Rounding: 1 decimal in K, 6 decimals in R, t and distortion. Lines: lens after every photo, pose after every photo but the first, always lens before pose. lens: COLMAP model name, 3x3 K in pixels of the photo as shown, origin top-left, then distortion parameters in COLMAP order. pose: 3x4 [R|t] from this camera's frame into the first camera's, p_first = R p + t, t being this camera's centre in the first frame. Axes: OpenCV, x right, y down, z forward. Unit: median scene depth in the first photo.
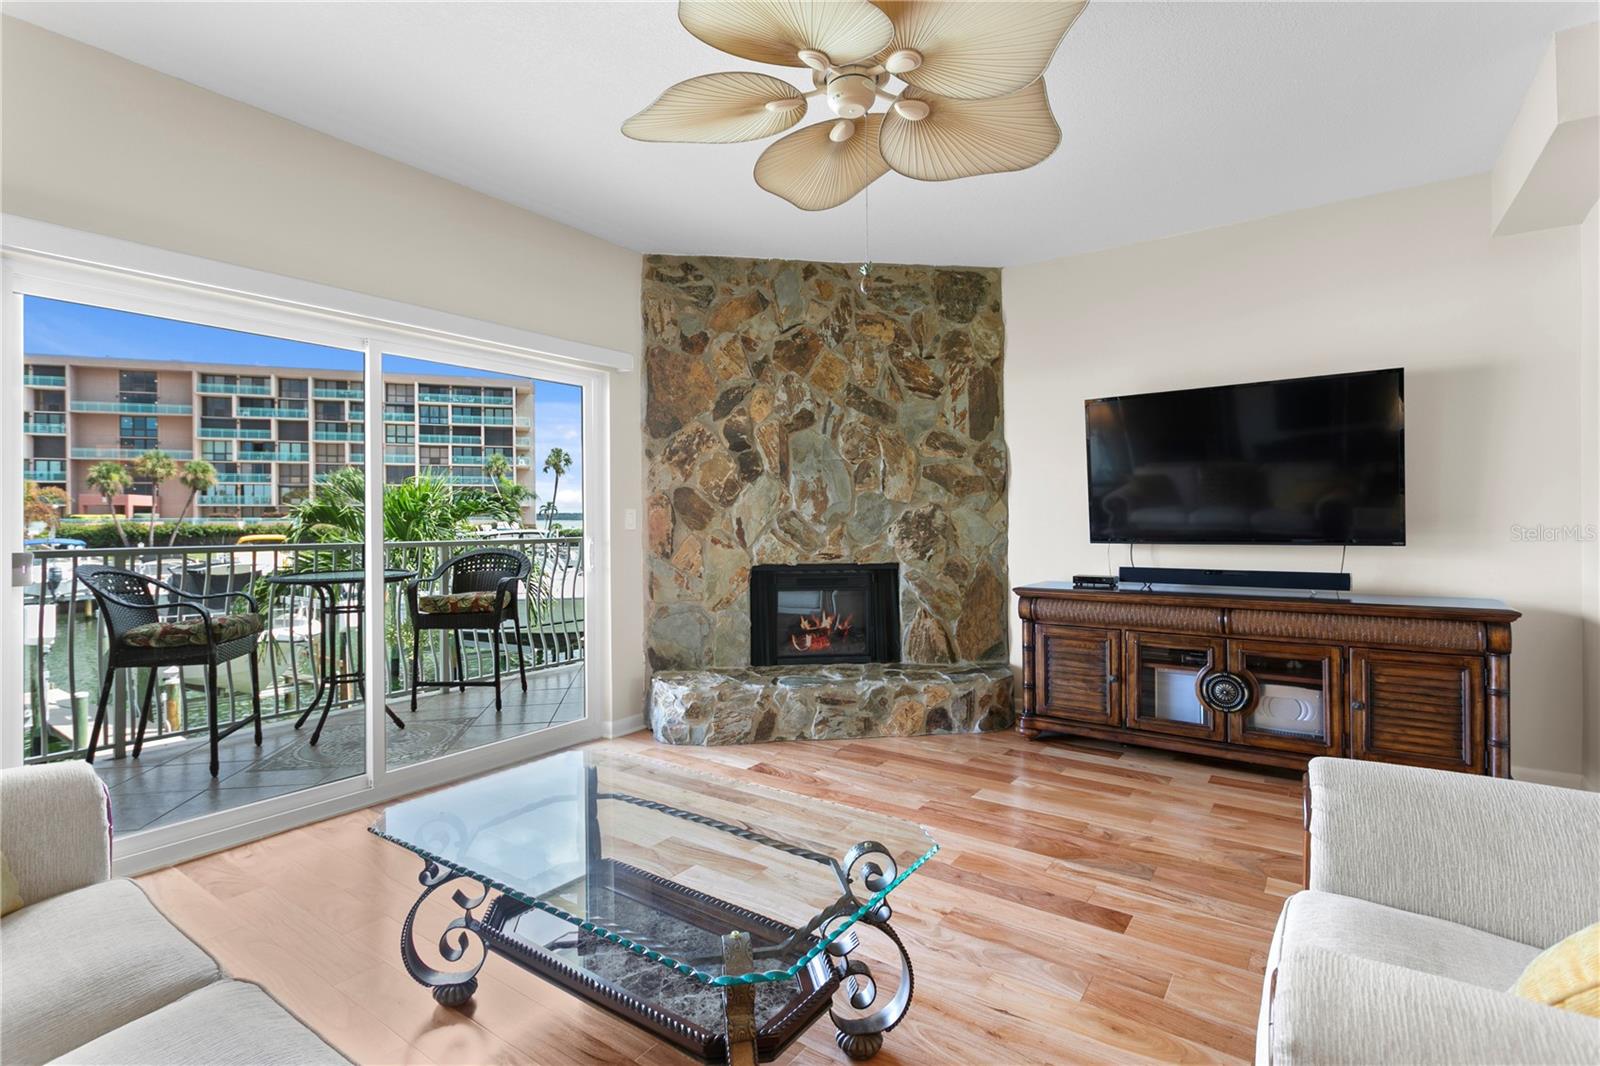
lens RADIAL K [[785.2, 0, 755.5], [0, 785.2, 520.4], [0, 0, 1]] dist [-0.021794, 0.012138]
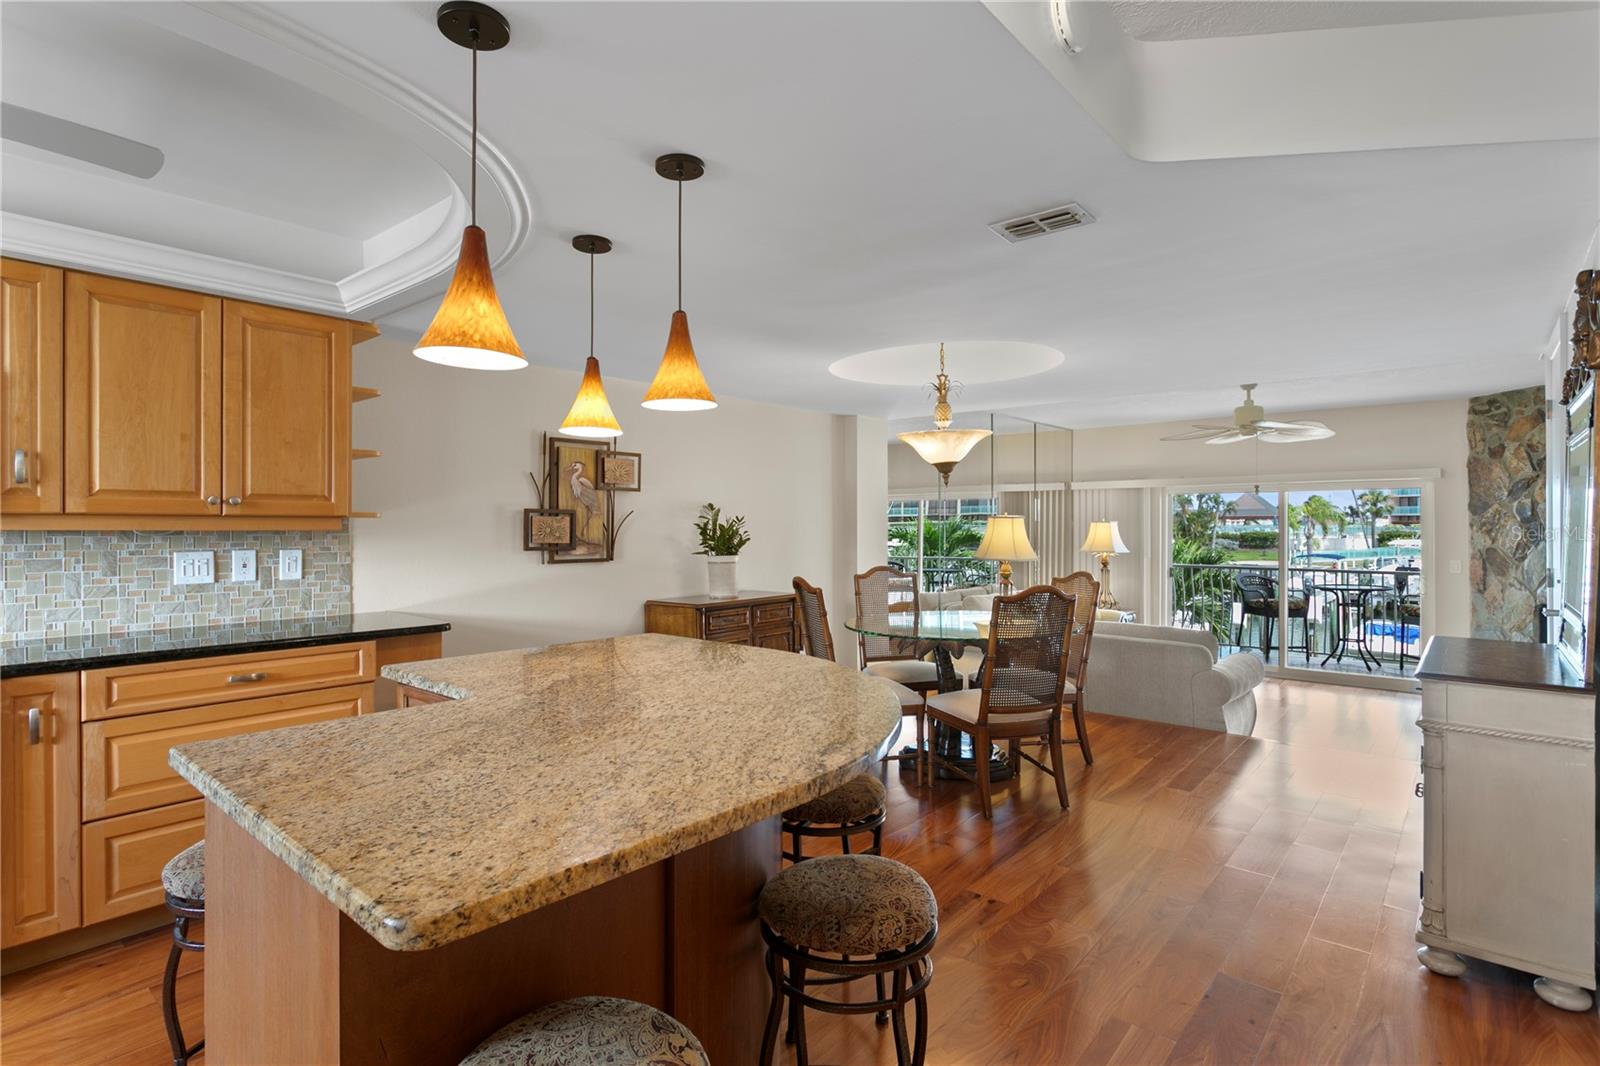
lens RADIAL K [[795.1, 0, 764.7], [0, 795.1, 524.3], [0, 0, 1]] dist [-0.031081, 0.015427]
pose [[-0.092835, 0.002979, -0.995677, 1.519031], [0.003306, 0.999991, 0.002683, -0.094145], [0.995676, -0.003043, -0.092844, -0.251539]]
